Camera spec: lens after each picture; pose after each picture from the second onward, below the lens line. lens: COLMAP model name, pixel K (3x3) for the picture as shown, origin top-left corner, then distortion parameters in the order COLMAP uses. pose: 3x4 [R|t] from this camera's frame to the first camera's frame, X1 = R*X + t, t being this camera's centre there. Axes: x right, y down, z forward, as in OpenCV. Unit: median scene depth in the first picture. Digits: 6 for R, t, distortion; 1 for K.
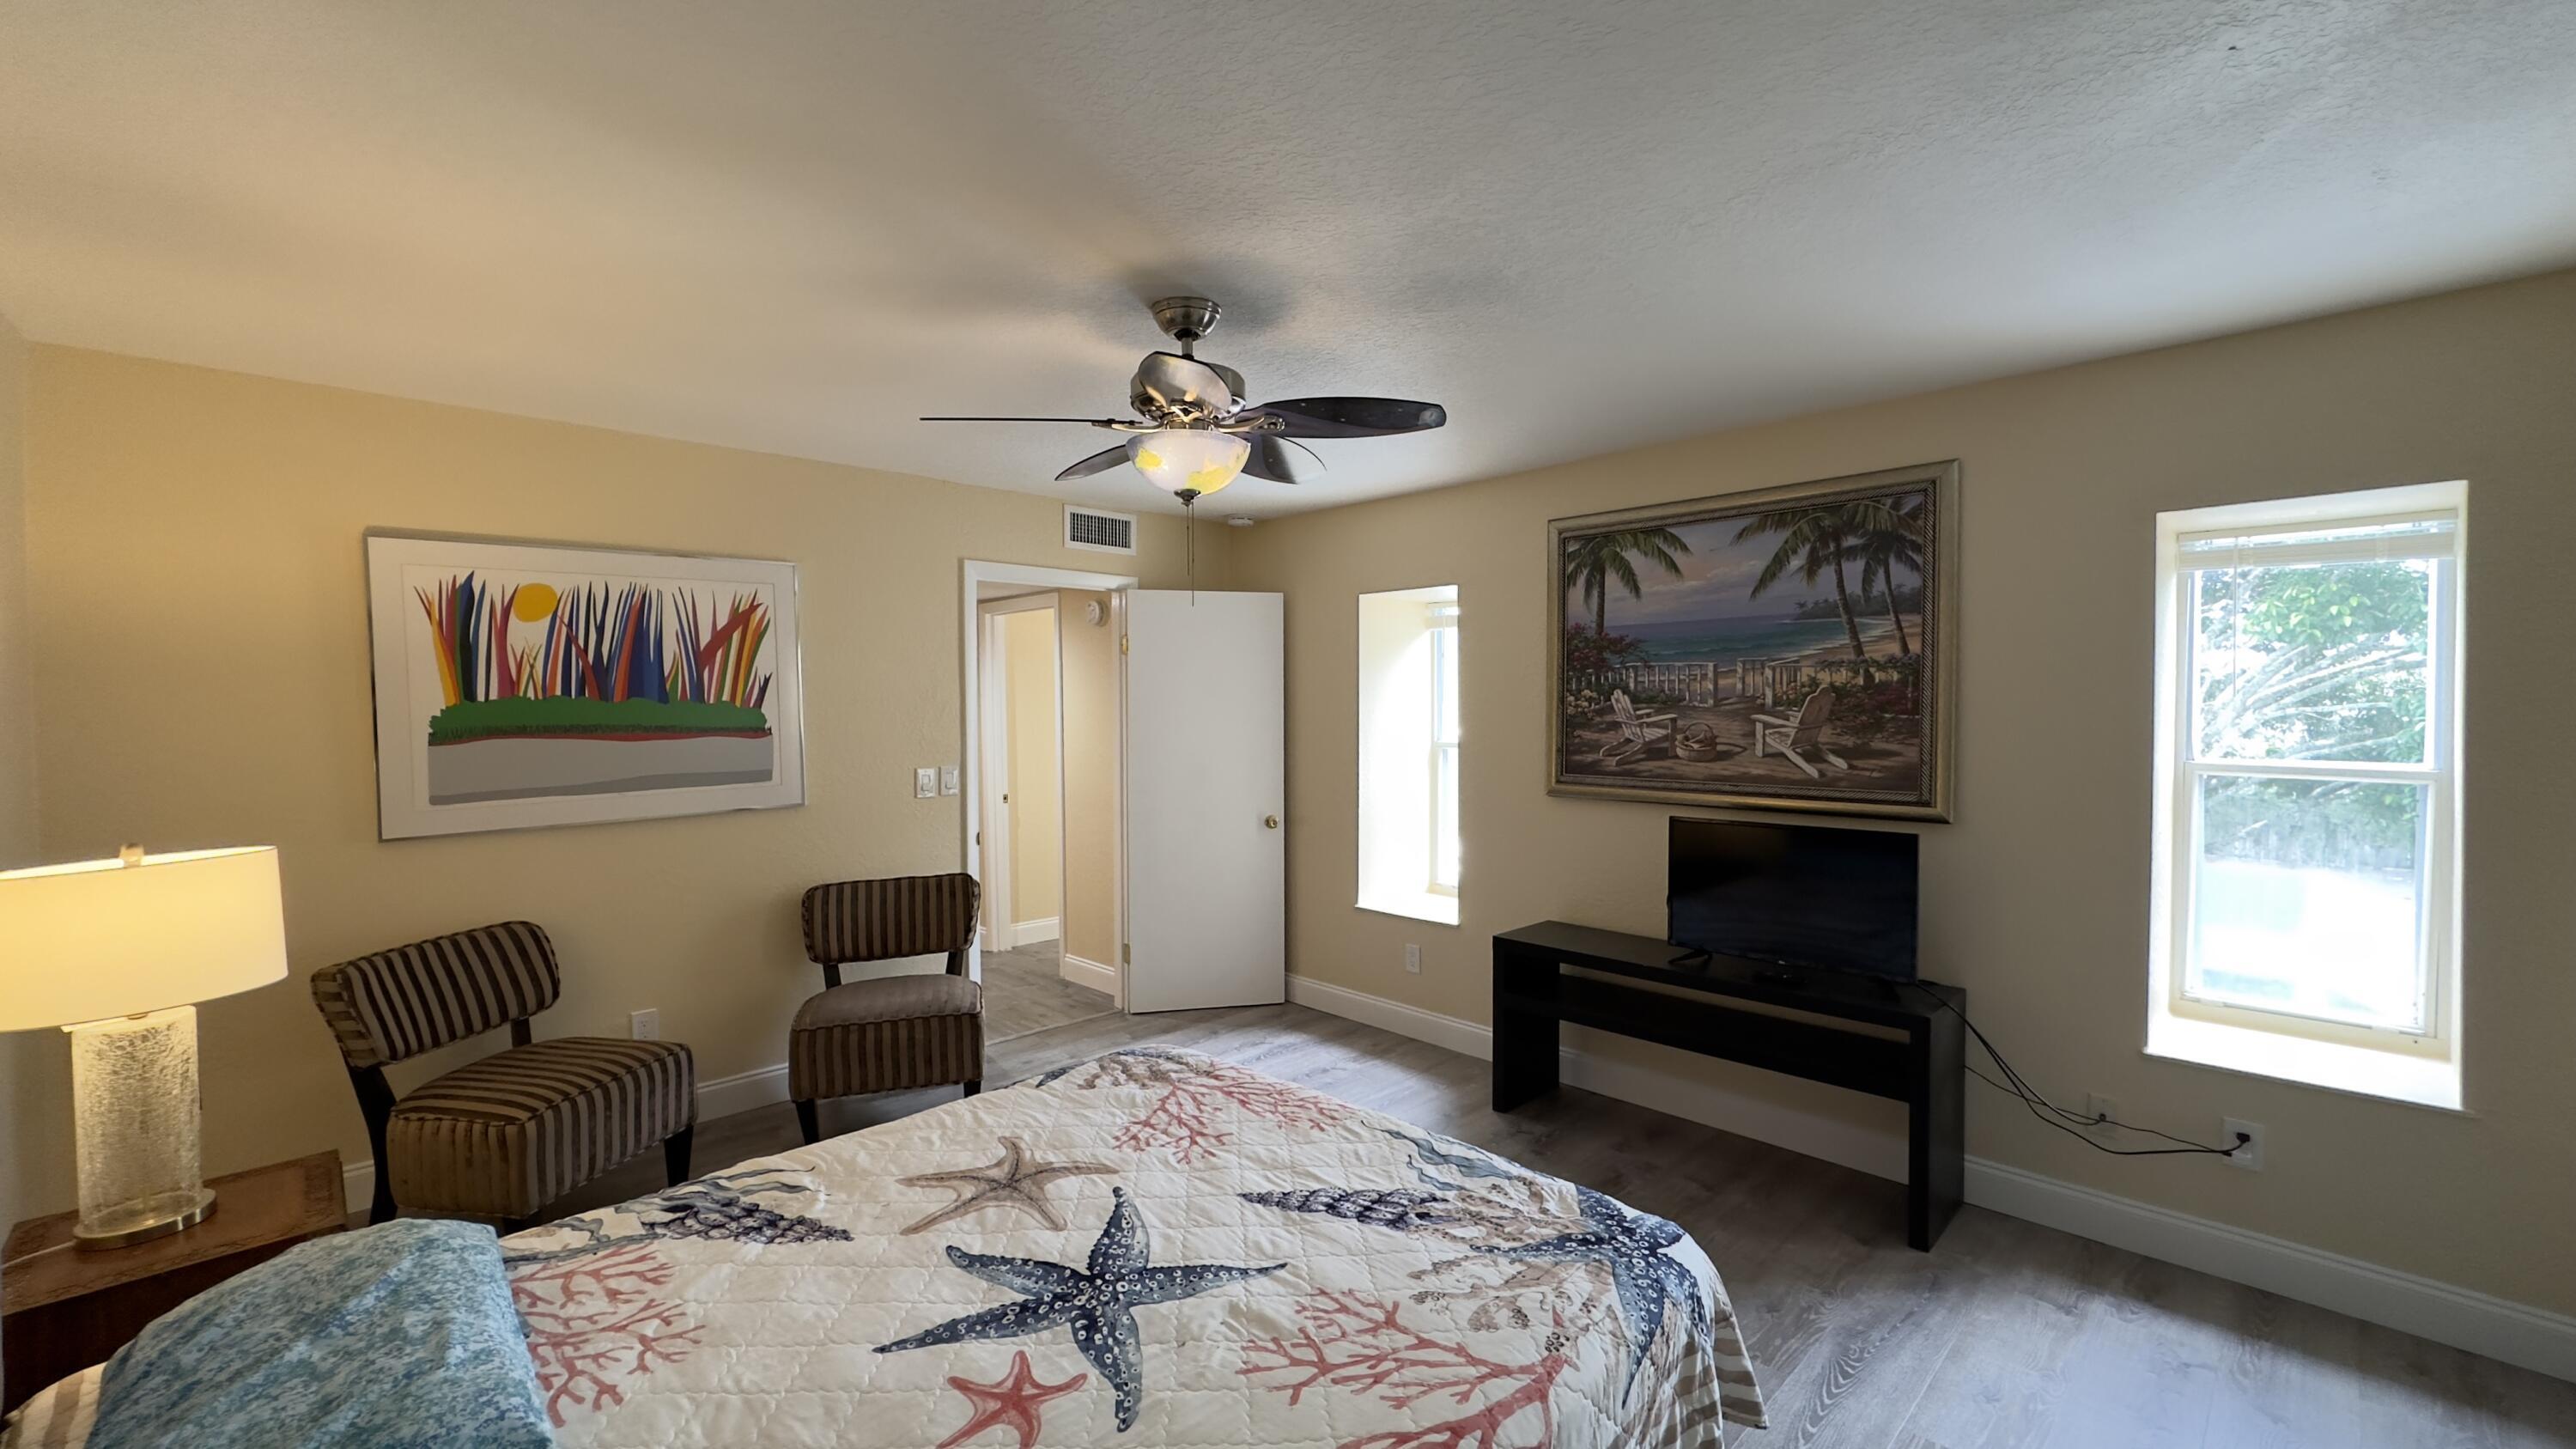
lens RADIAL K [[1027.3, 0, 1286.3], [0, 1027.3, 720.9], [0, 0, 1]] dist [0.002185, -0.000373]
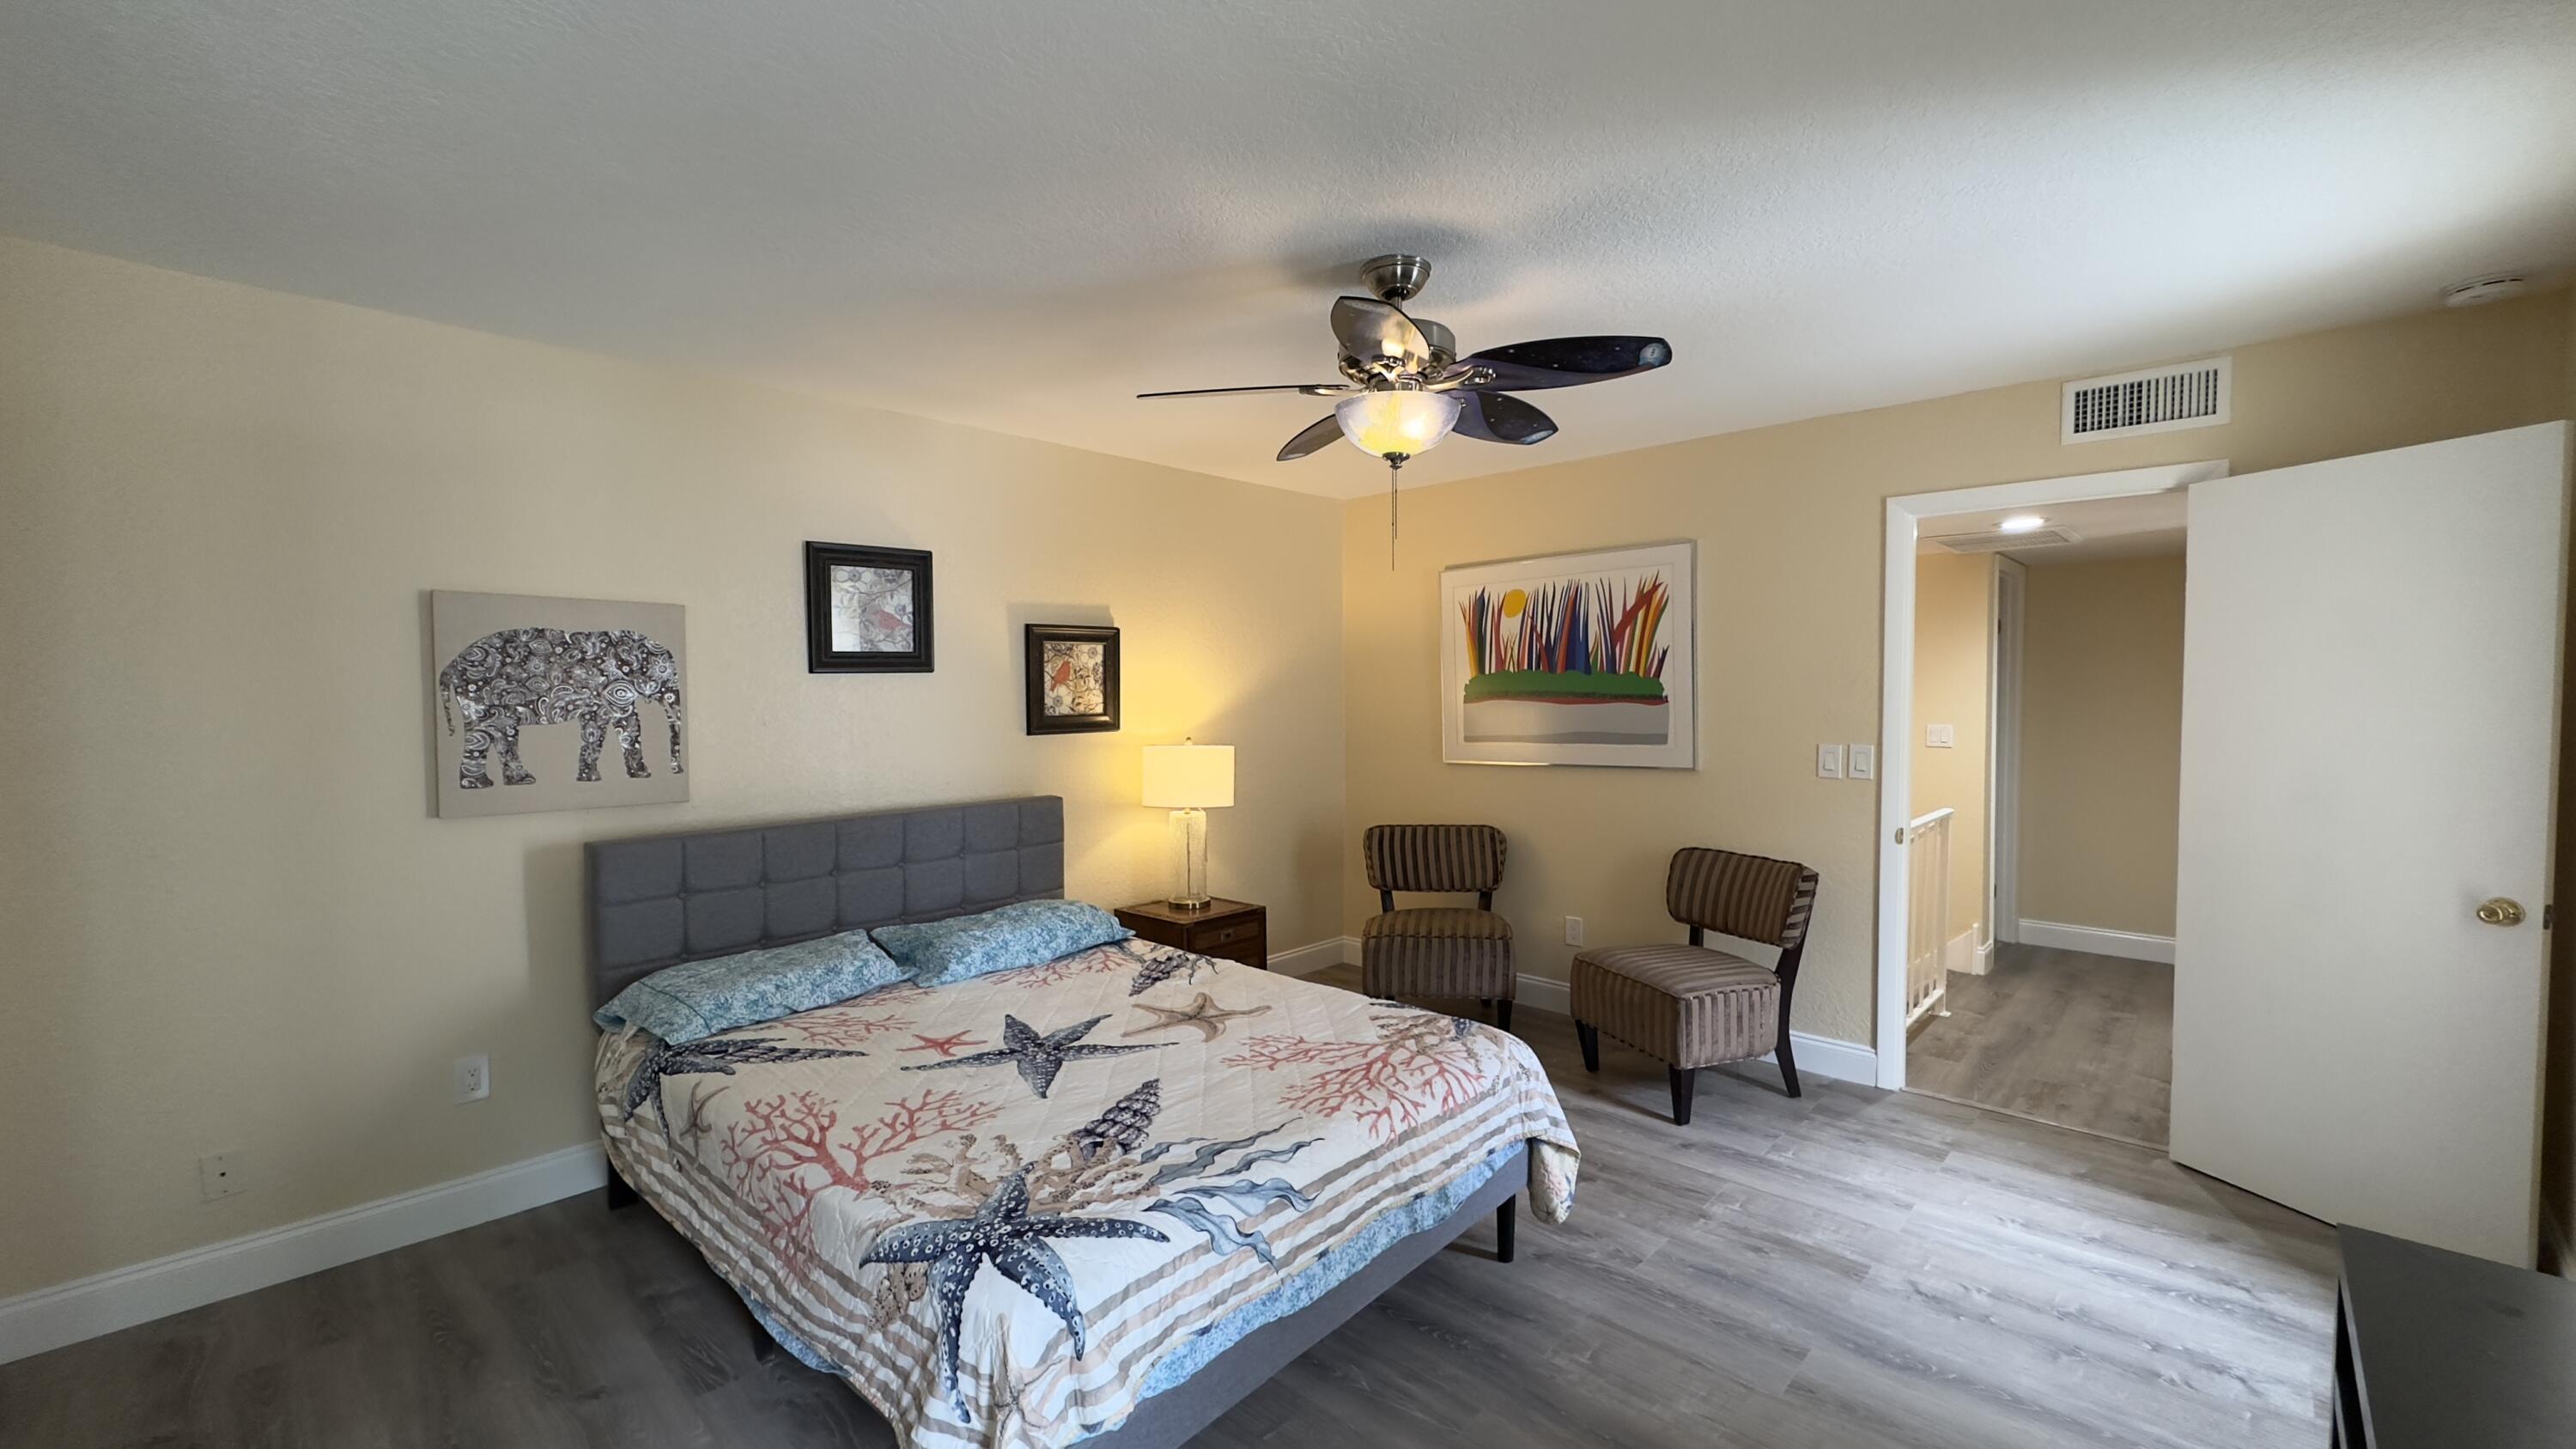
lens RADIAL K [[1027.3, 0, 1286.8], [0, 1027.3, 724.0], [0, 0, 1]] dist [0.002185, -0.000373]
pose [[0.040590, 0.039704, -0.998387, 0.701413], [-0.011192, 0.999166, 0.039280, -0.002226], [0.999113, 0.009580, 0.041000, 0.672128]]
